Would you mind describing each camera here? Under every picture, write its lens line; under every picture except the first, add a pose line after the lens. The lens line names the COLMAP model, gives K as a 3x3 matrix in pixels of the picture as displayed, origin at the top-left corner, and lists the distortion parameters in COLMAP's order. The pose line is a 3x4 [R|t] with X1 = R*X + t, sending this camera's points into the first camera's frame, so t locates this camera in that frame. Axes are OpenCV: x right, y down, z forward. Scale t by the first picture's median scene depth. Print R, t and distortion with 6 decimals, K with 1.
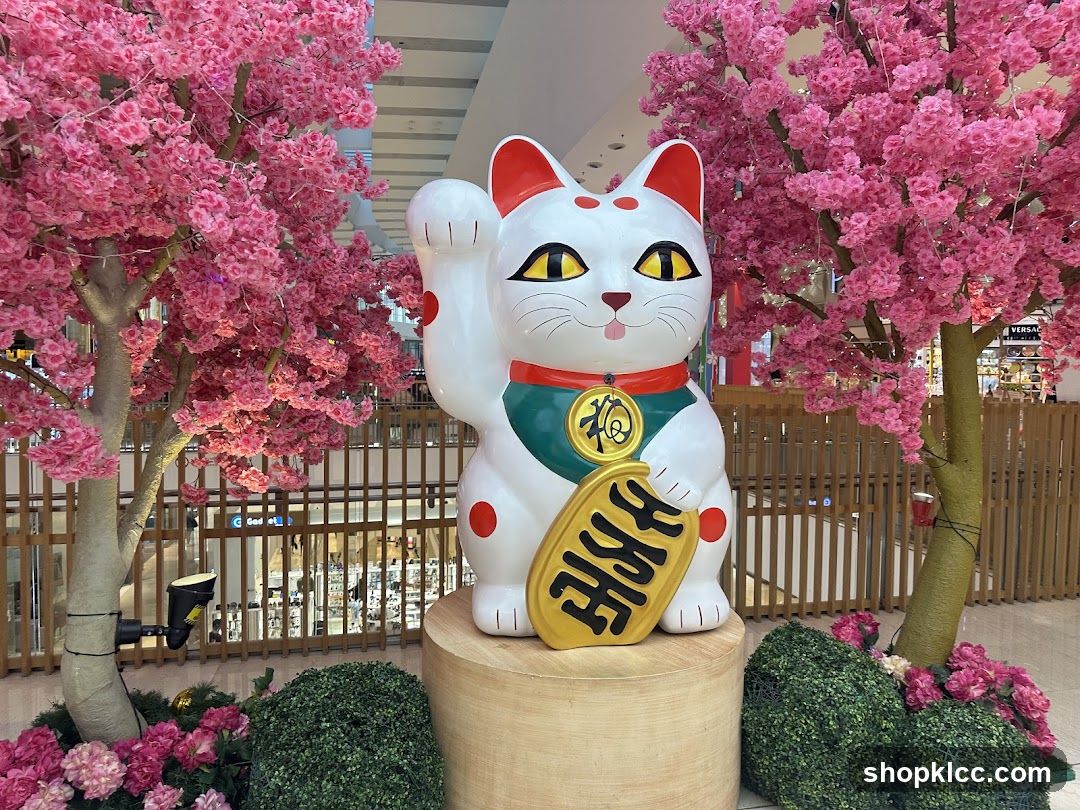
lens RADIAL K [[749.8, 0, 535.7], [0, 749.8, 396.5], [0, 0, 1]] dist [0.009862, -0.003190]
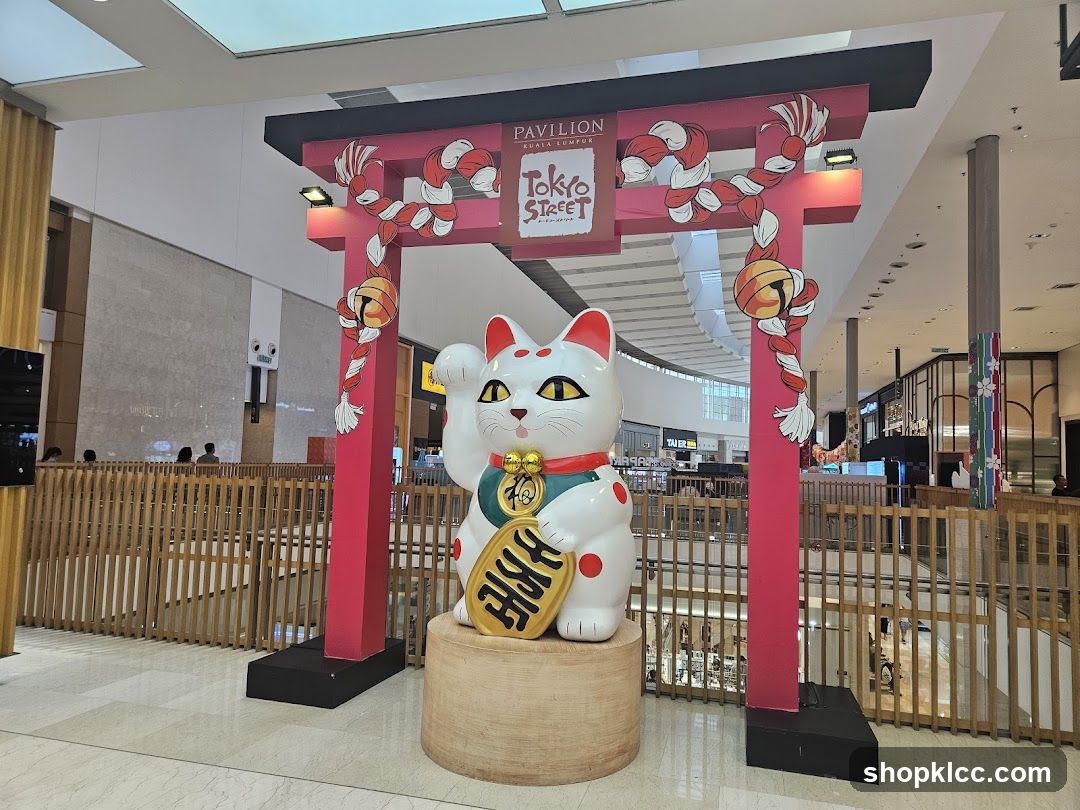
lens RADIAL K [[749.8, 0, 544.1], [0, 749.8, 406.5], [0, 0, 1]] dist [0.009862, -0.003190]
pose [[0.873777, -0.015628, -0.486076, 0.906714], [-0.043479, 0.992971, -0.110084, 0.029377], [0.484379, 0.117323, 0.866956, -0.354893]]
